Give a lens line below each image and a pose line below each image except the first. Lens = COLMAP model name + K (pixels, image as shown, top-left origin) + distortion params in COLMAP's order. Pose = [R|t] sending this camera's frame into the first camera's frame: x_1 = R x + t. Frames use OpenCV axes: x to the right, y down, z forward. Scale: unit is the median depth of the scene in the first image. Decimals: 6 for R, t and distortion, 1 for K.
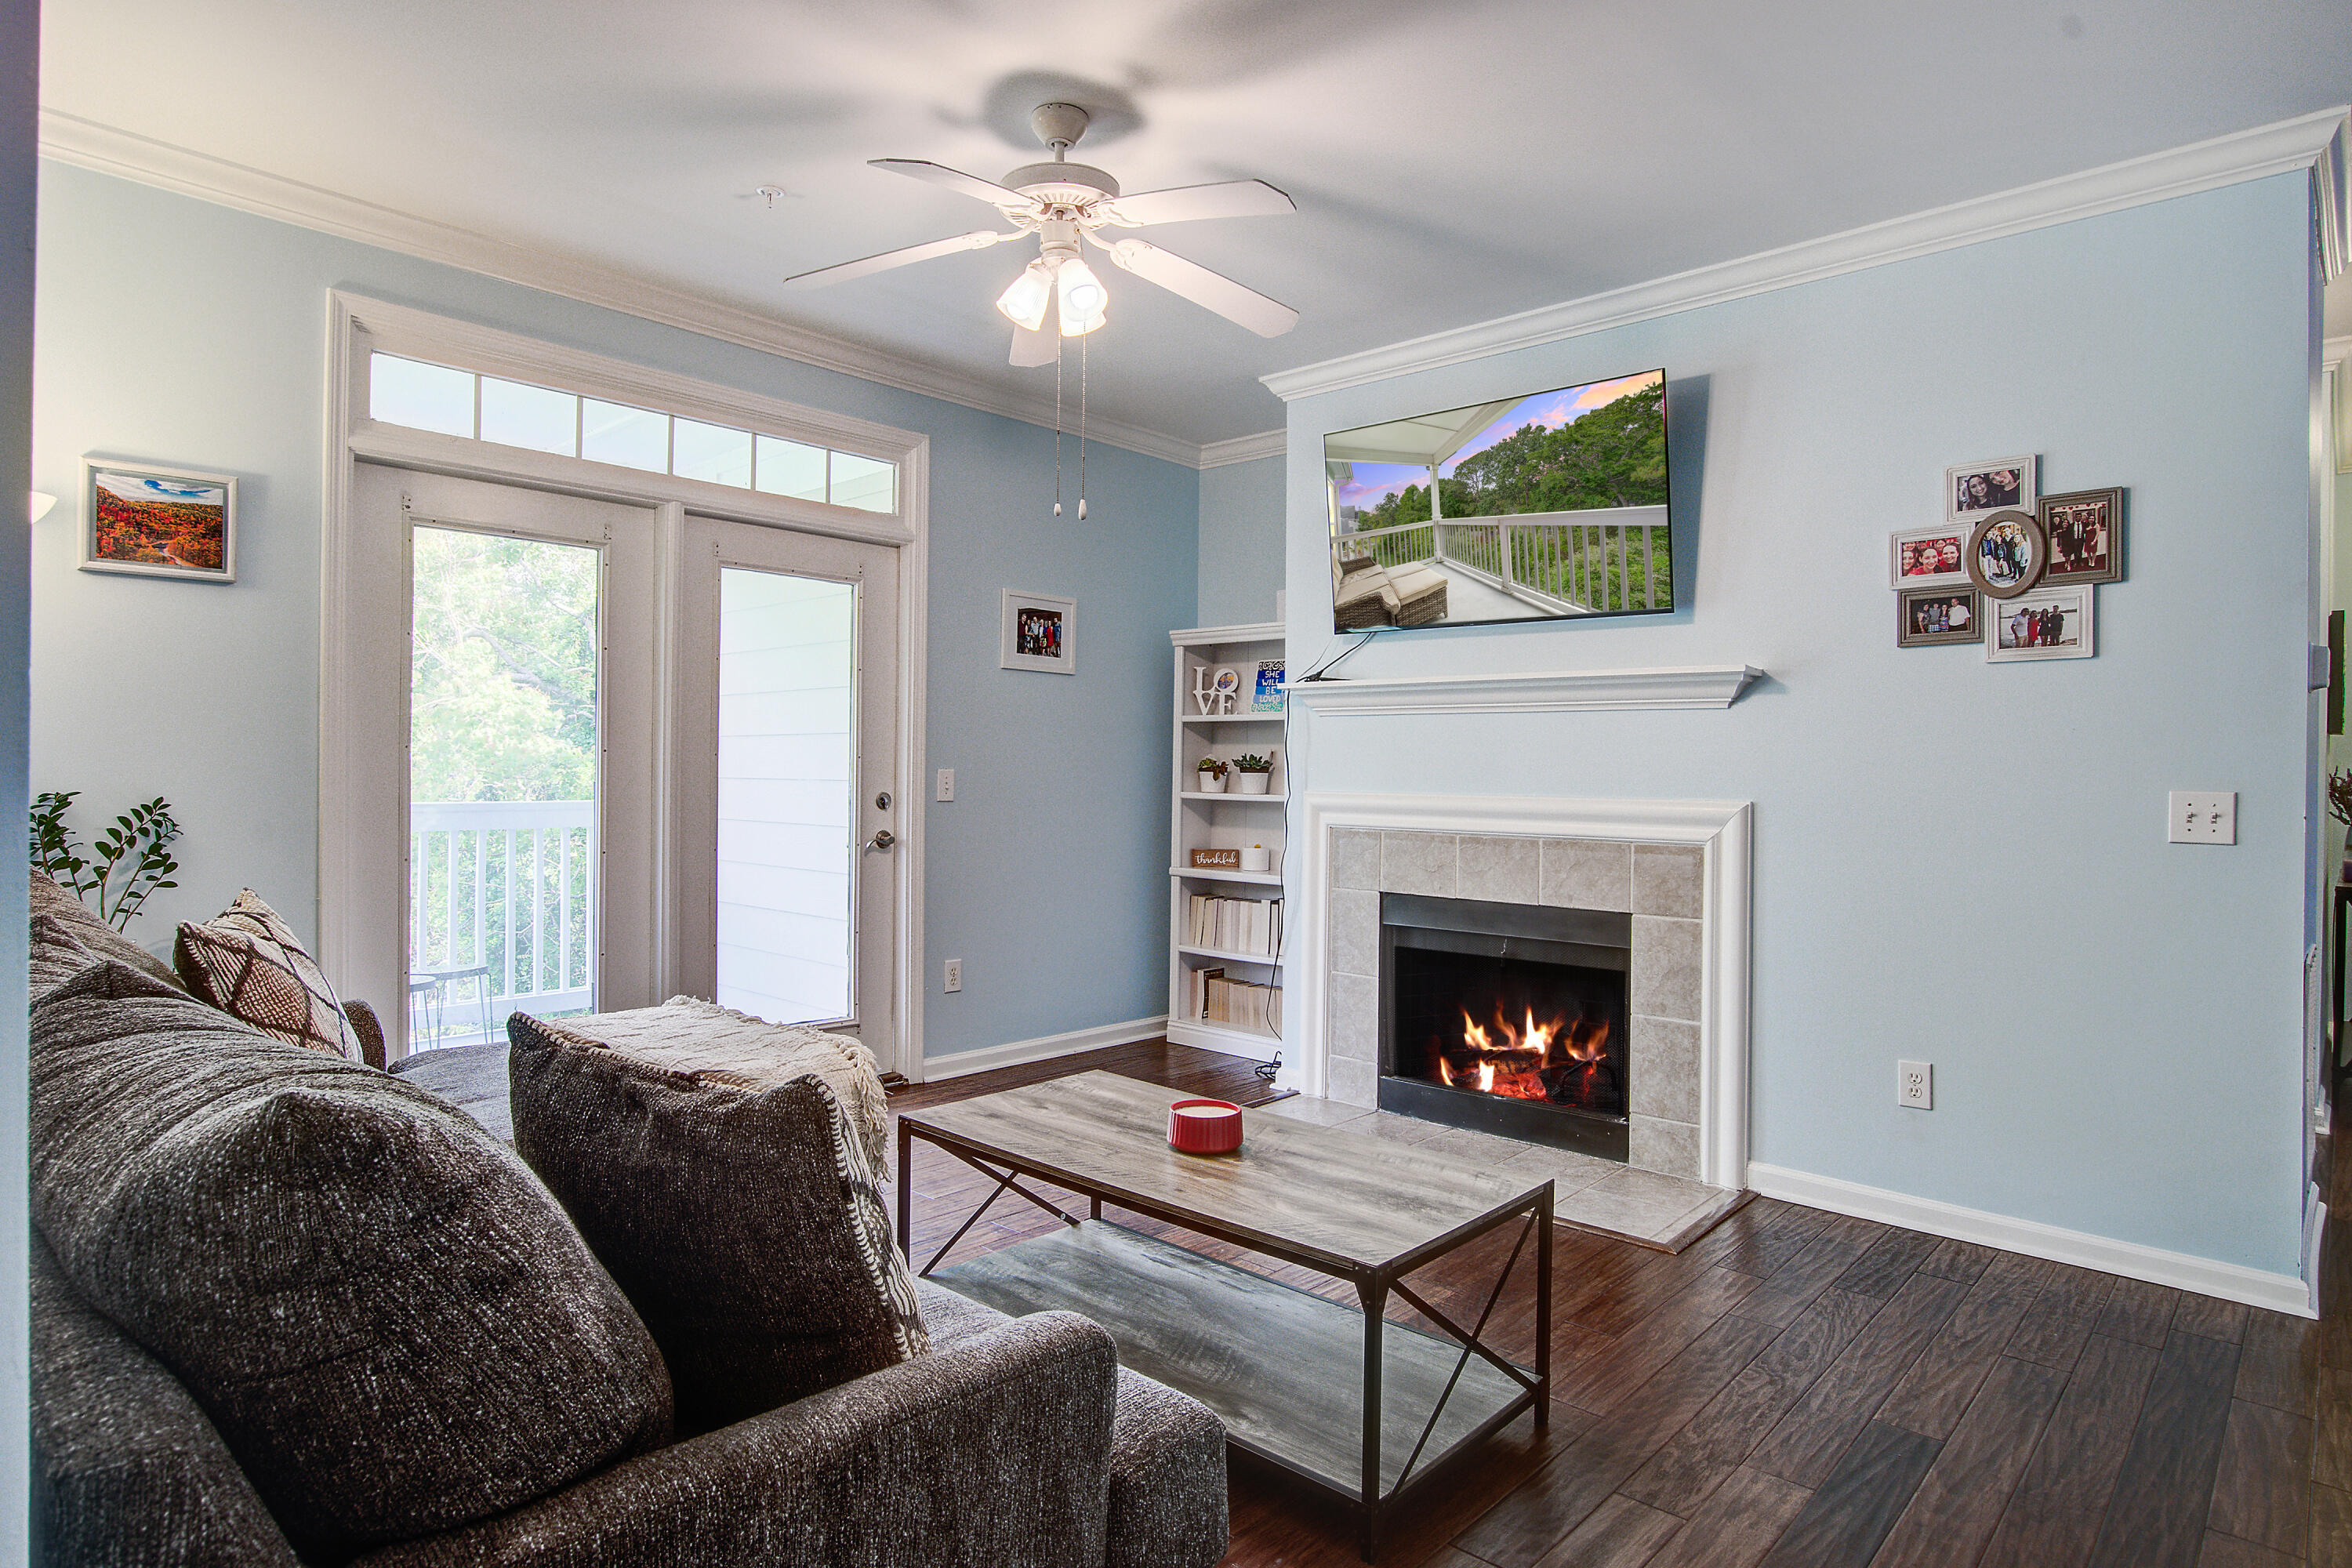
lens RADIAL K [[1325.0, 0, 1149.6], [0, 1325.0, 770.6], [0, 0, 1]] dist [-0.006435, -0.000936]
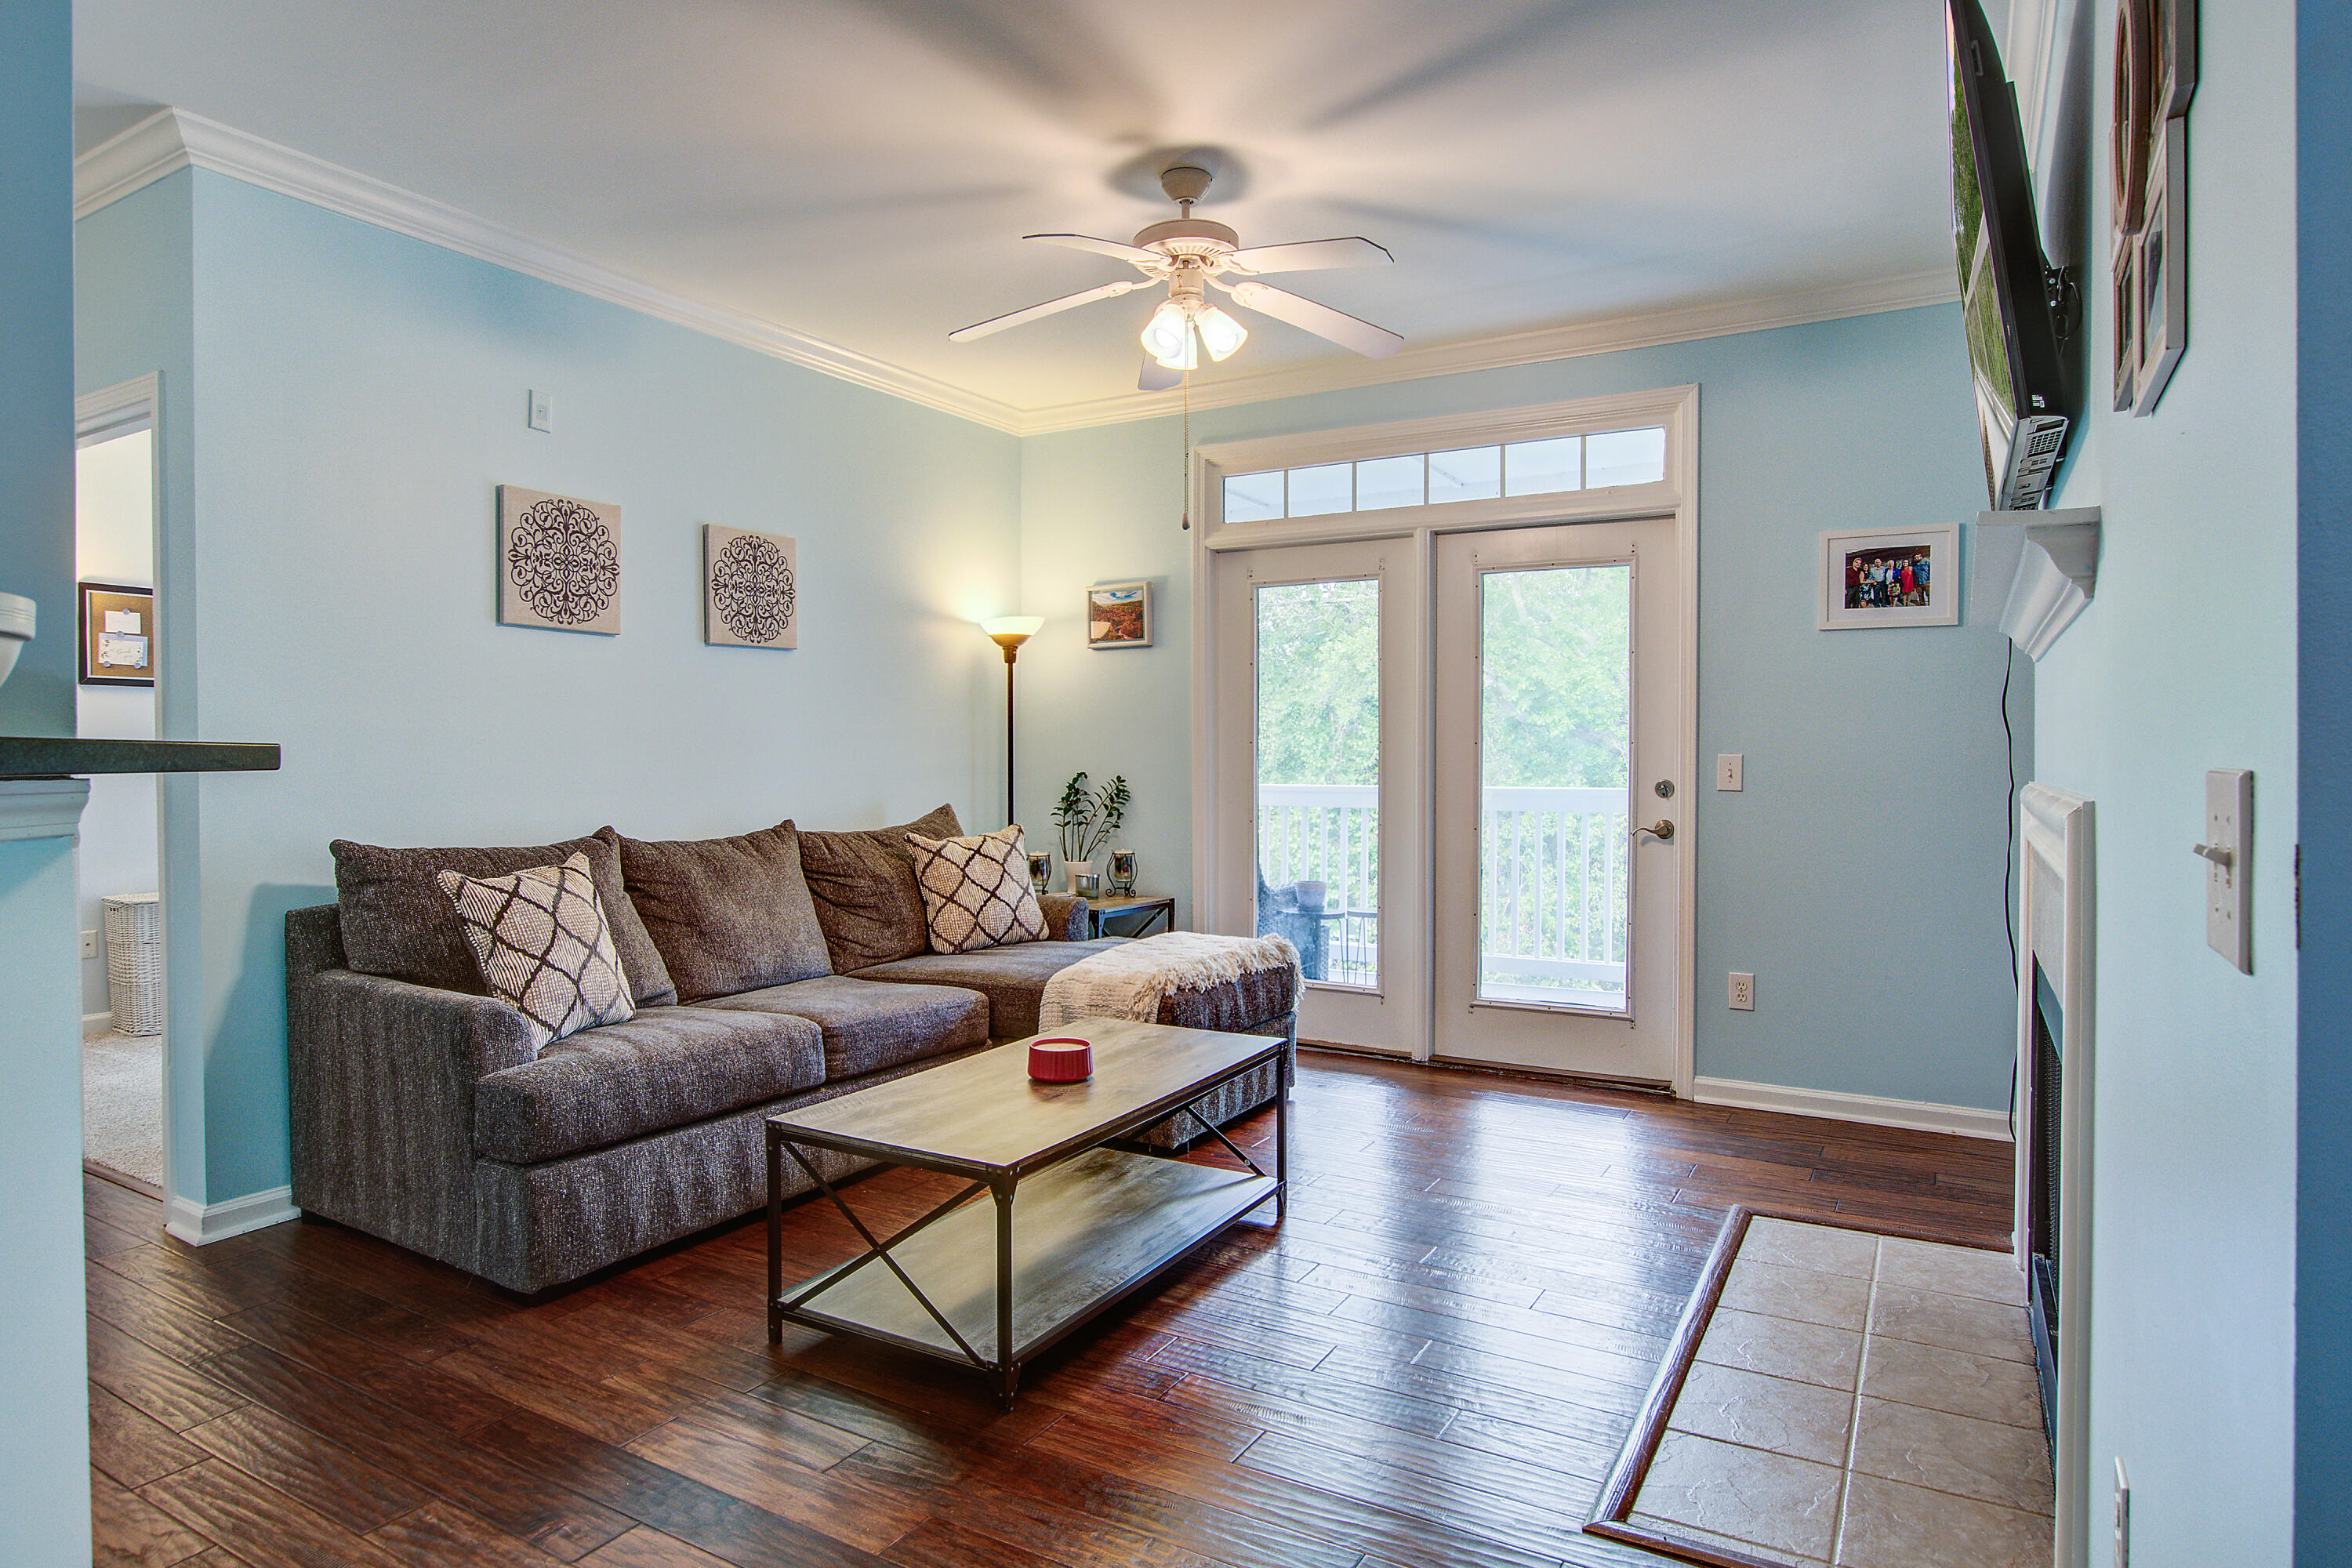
lens RADIAL K [[1325.0, 0, 1149.6], [0, 1325.0, 770.6], [0, 0, 1]] dist [-0.006435, -0.000936]
pose [[0.211631, 0.001479, -0.977349, 0.733295], [0.002031, 0.999996, 0.001953, 0.008523], [0.977348, -0.002398, 0.211627, 0.515198]]
